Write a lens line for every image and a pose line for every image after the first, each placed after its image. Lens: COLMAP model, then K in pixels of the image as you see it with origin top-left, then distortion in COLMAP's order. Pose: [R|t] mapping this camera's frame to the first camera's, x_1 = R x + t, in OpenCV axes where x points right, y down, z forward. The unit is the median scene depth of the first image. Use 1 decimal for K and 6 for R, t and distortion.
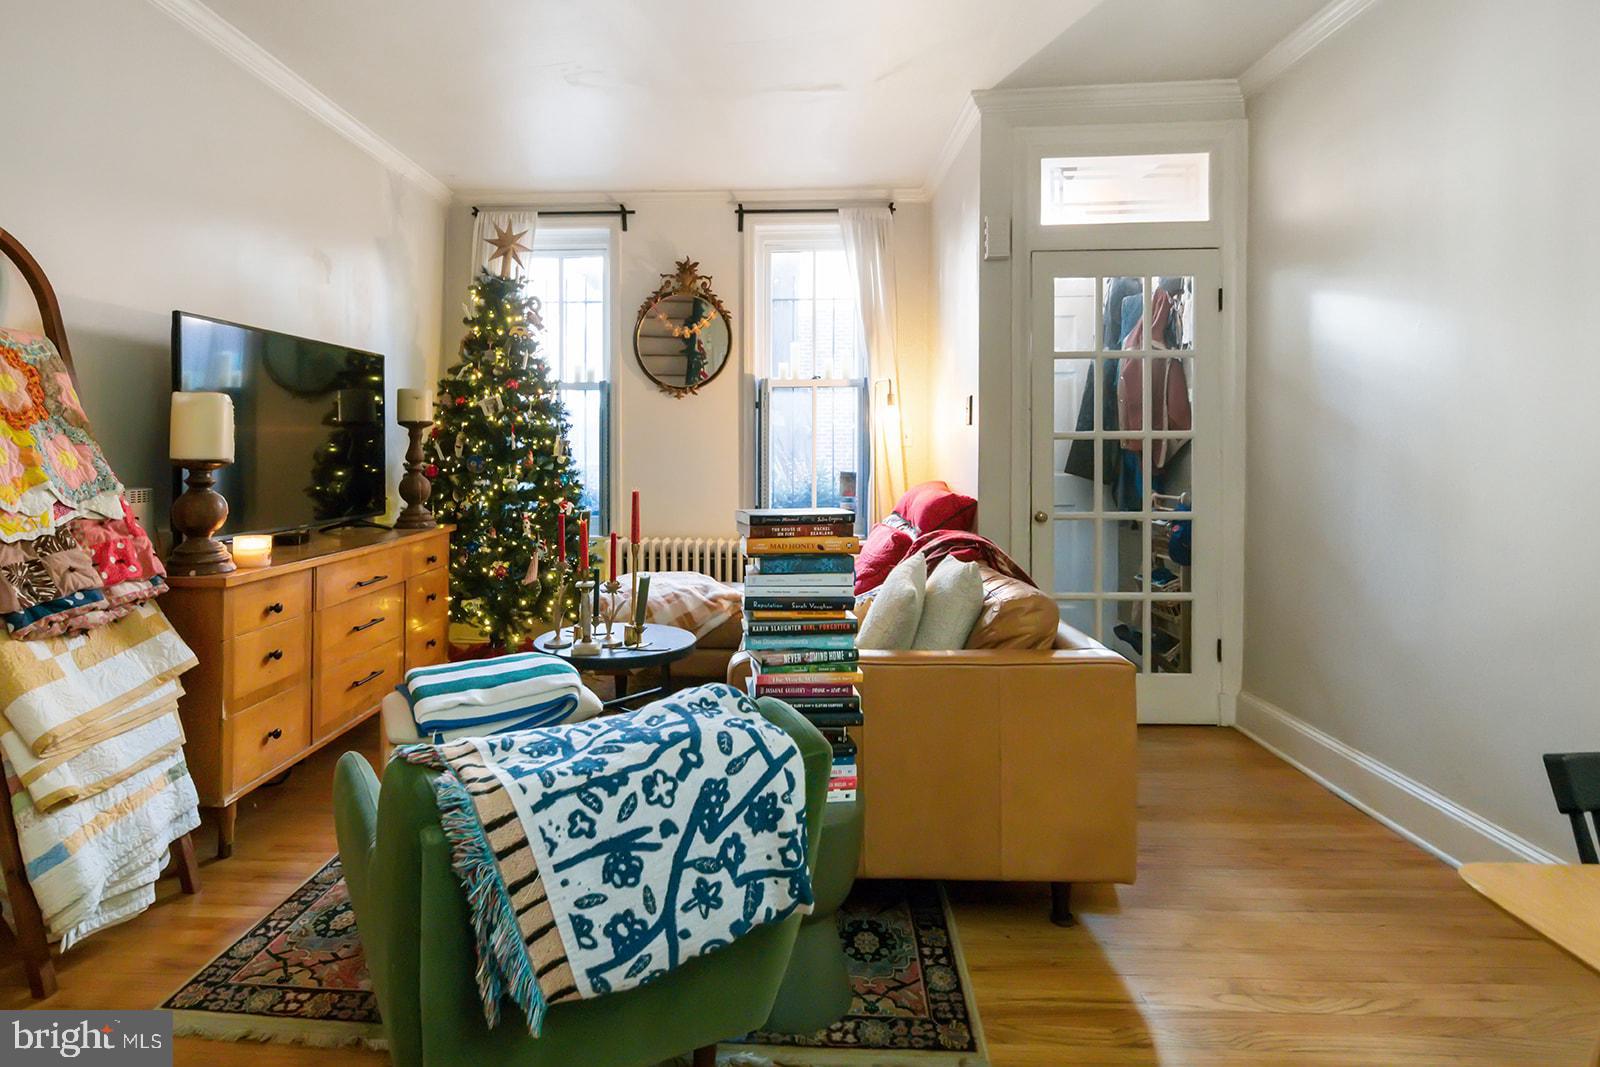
lens RADIAL K [[848.0, 0, 752.4], [0, 848.0, 444.1], [0, 0, 1]] dist [-0.006248, -0.002153]
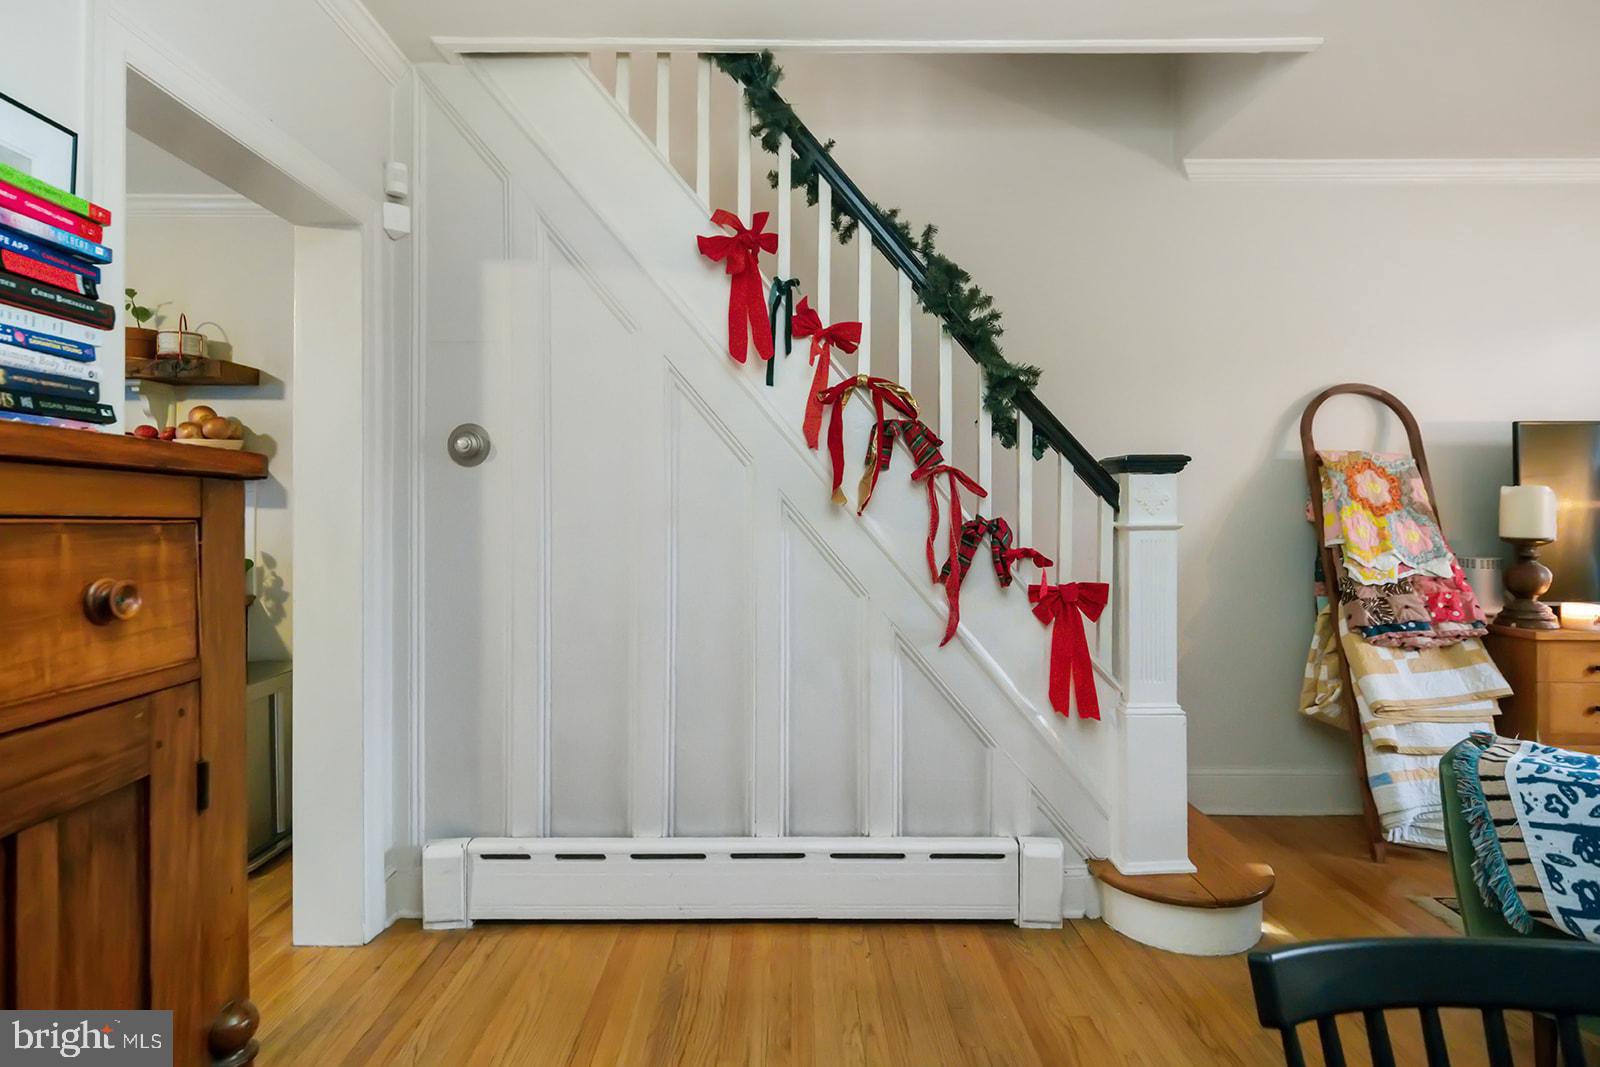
lens RADIAL K [[790.3, 0, 795.4], [0, 790.3, 519.4], [0, 0, 1]] dist [0.002393, -0.002470]
pose [[0.050451, 0.010403, -0.998672, 0.612598], [0.001245, 0.999944, 0.010479, -0.030321], [0.998726, -0.001772, 0.050435, -0.206821]]
